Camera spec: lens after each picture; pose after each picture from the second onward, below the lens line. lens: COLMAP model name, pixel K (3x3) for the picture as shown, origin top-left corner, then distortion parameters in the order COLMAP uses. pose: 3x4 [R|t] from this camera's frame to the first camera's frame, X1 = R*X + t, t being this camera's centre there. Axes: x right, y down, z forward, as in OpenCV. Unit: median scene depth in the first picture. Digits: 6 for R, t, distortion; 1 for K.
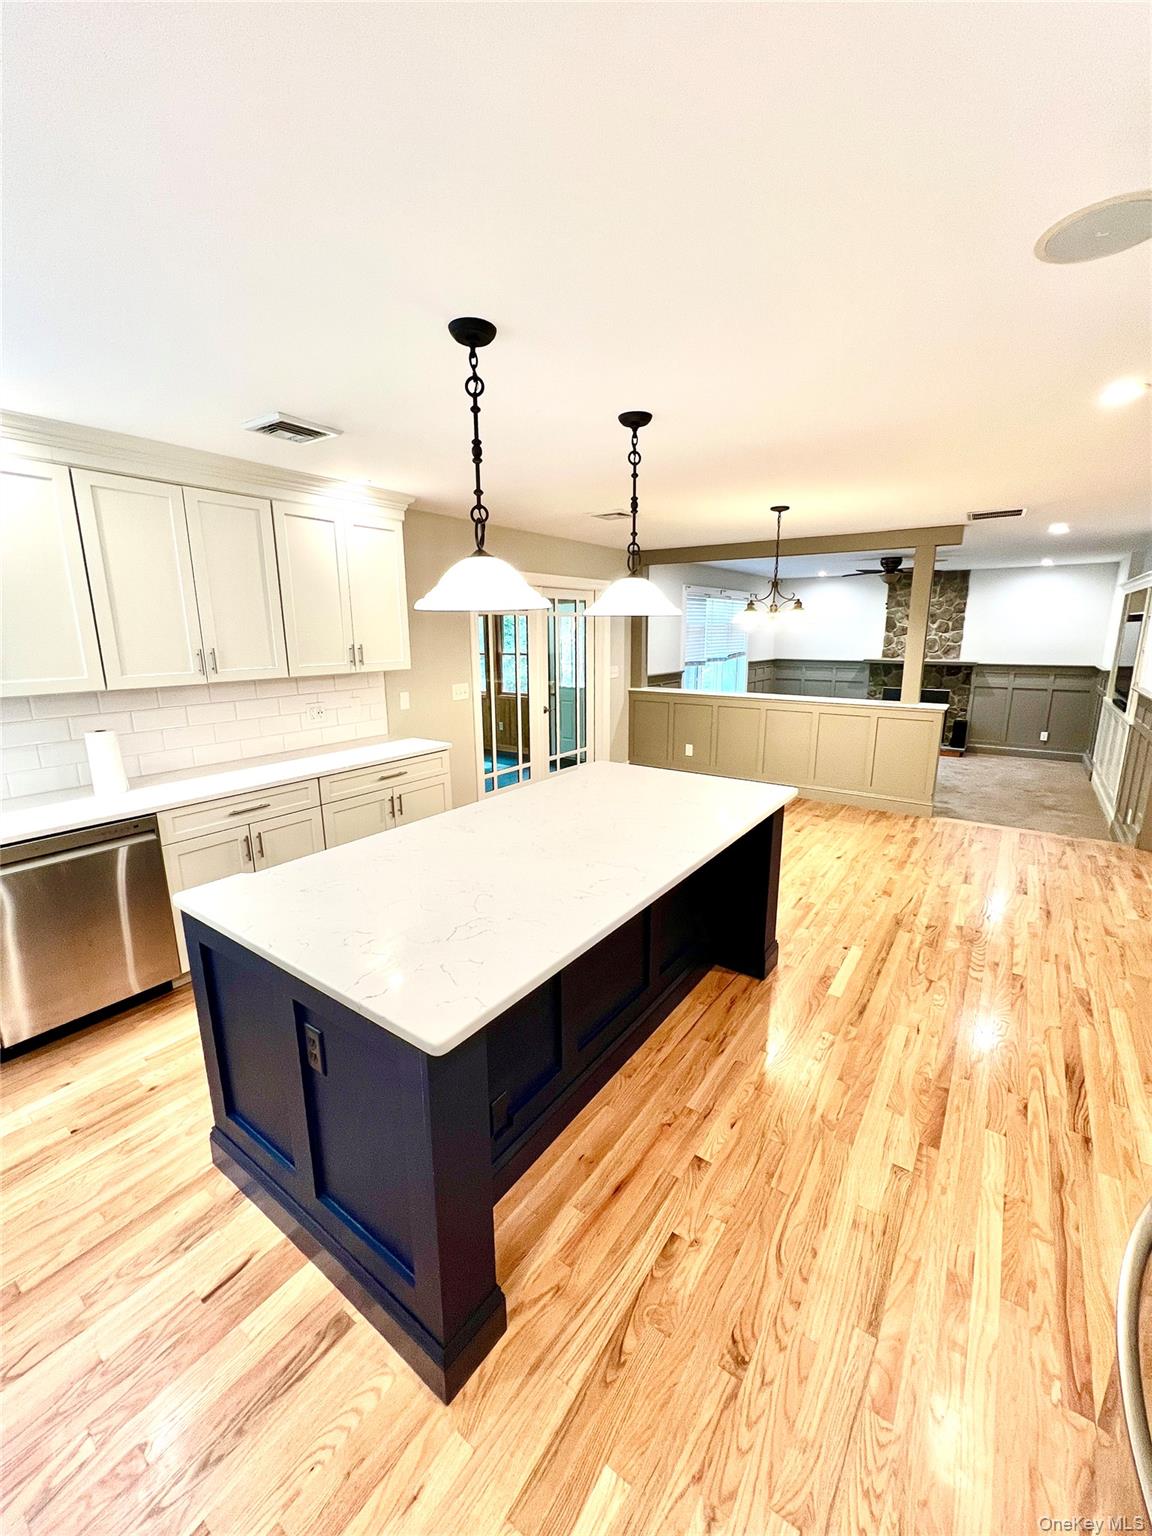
lens RADIAL K [[615.0, 0, 578.1], [0, 615.0, 763.3], [0, 0, 1]] dist [-0.004037, 0.001189]
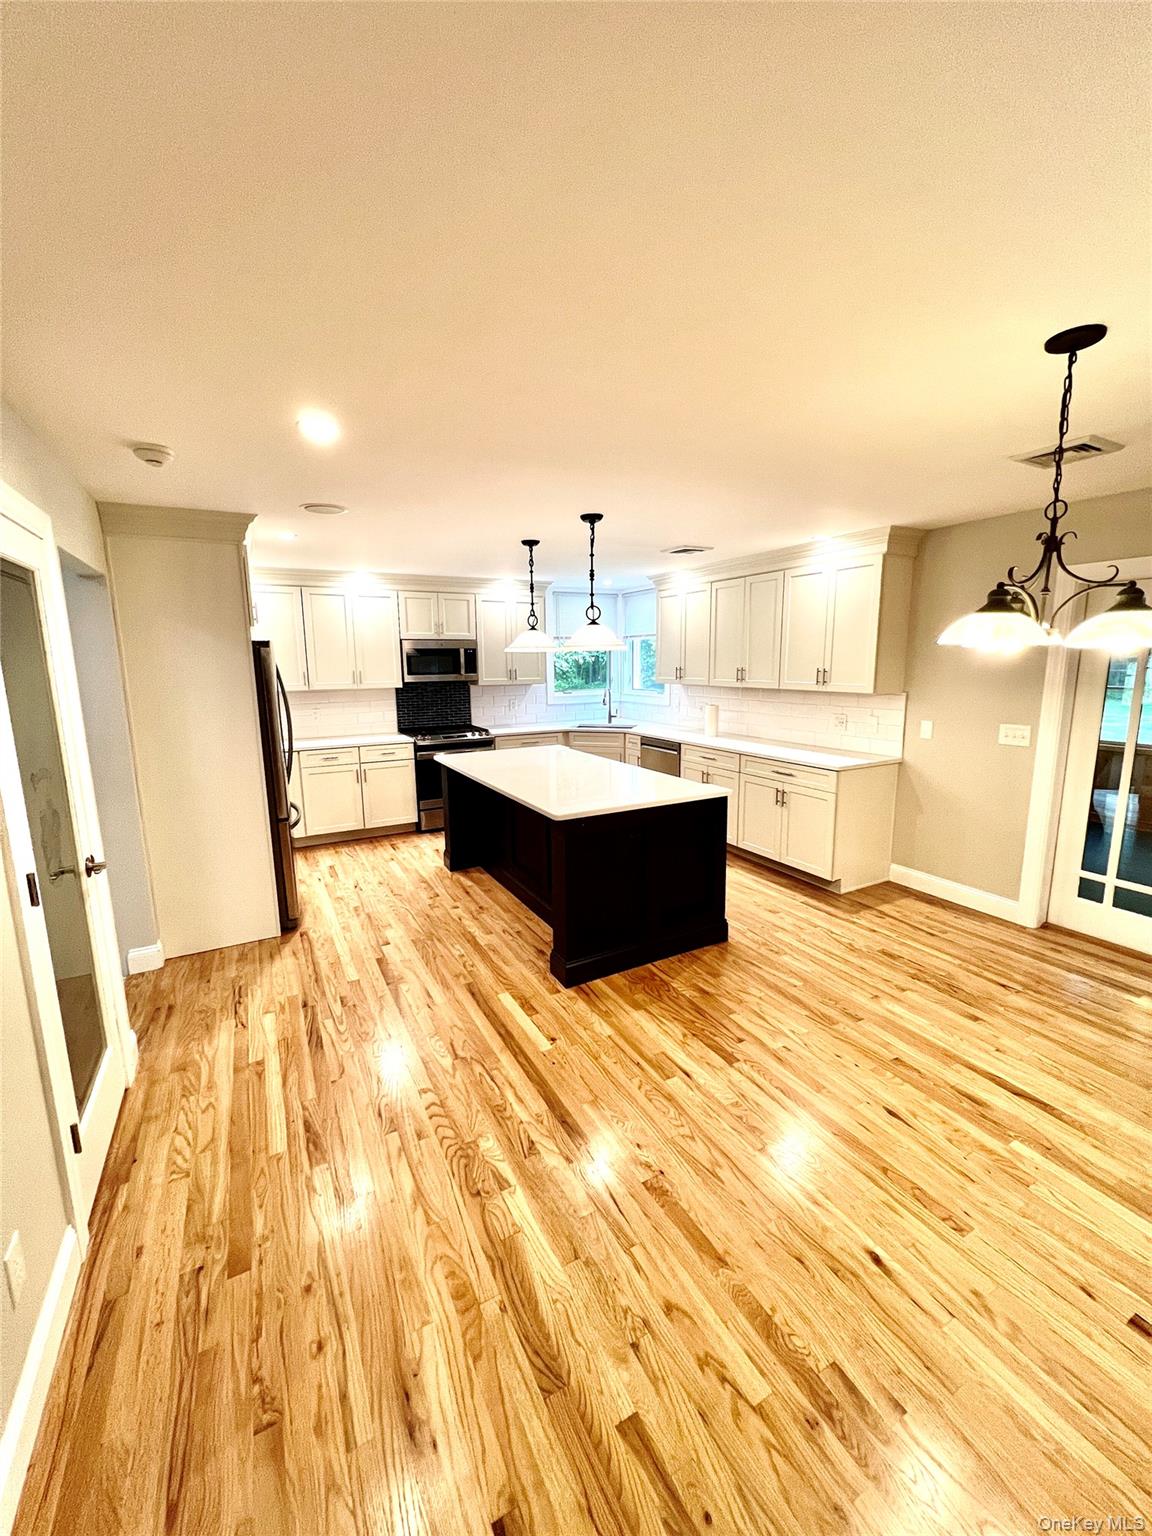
lens RADIAL K [[615.0, 0, 578.1], [0, 615.0, 763.3], [0, 0, 1]] dist [-0.004037, 0.001189]
pose [[-0.442524, 0.162684, -0.881877, 0.969589], [-0.177064, 0.948195, 0.263768, -0.251558], [0.879102, 0.272873, -0.390794, 1.107364]]
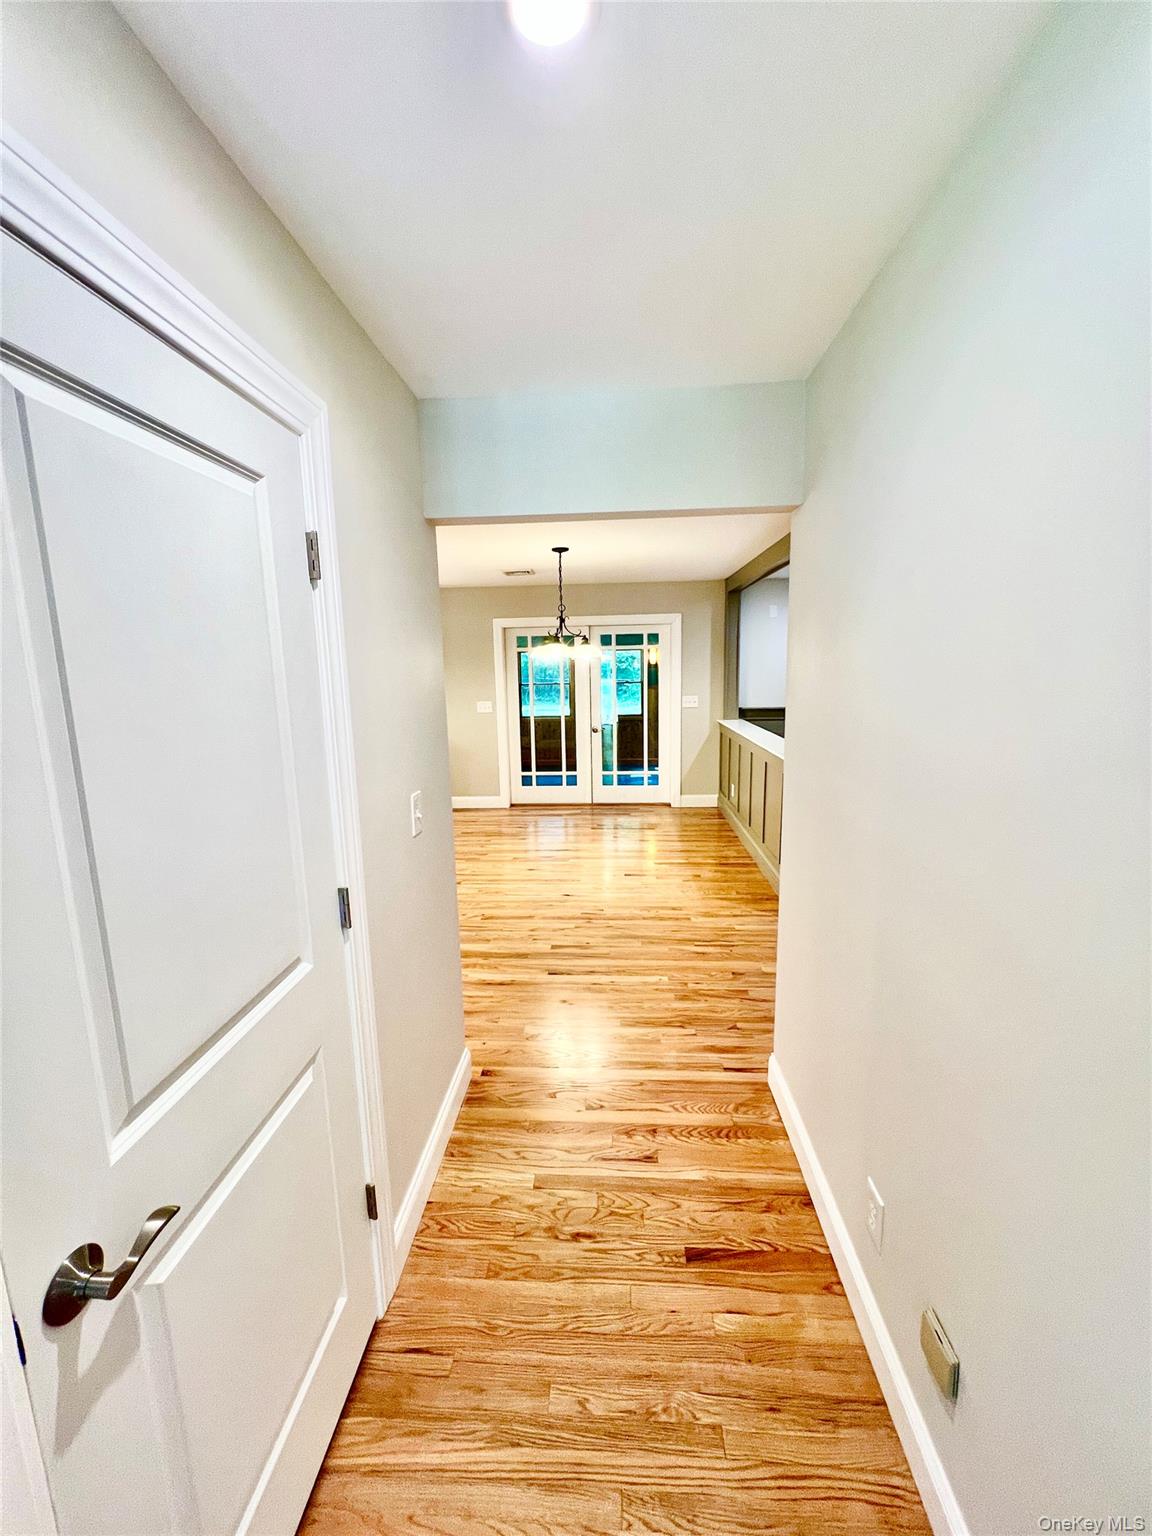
lens RADIAL K [[615.0, 0, 578.1], [0, 615.0, 763.3], [0, 0, 1]] dist [-0.004037, 0.001189]
pose [[0.527996, 0.130657, -0.839136, 1.496983], [-0.163783, 0.985211, 0.050347, -0.127125], [0.833304, 0.110853, 0.541586, 0.571902]]
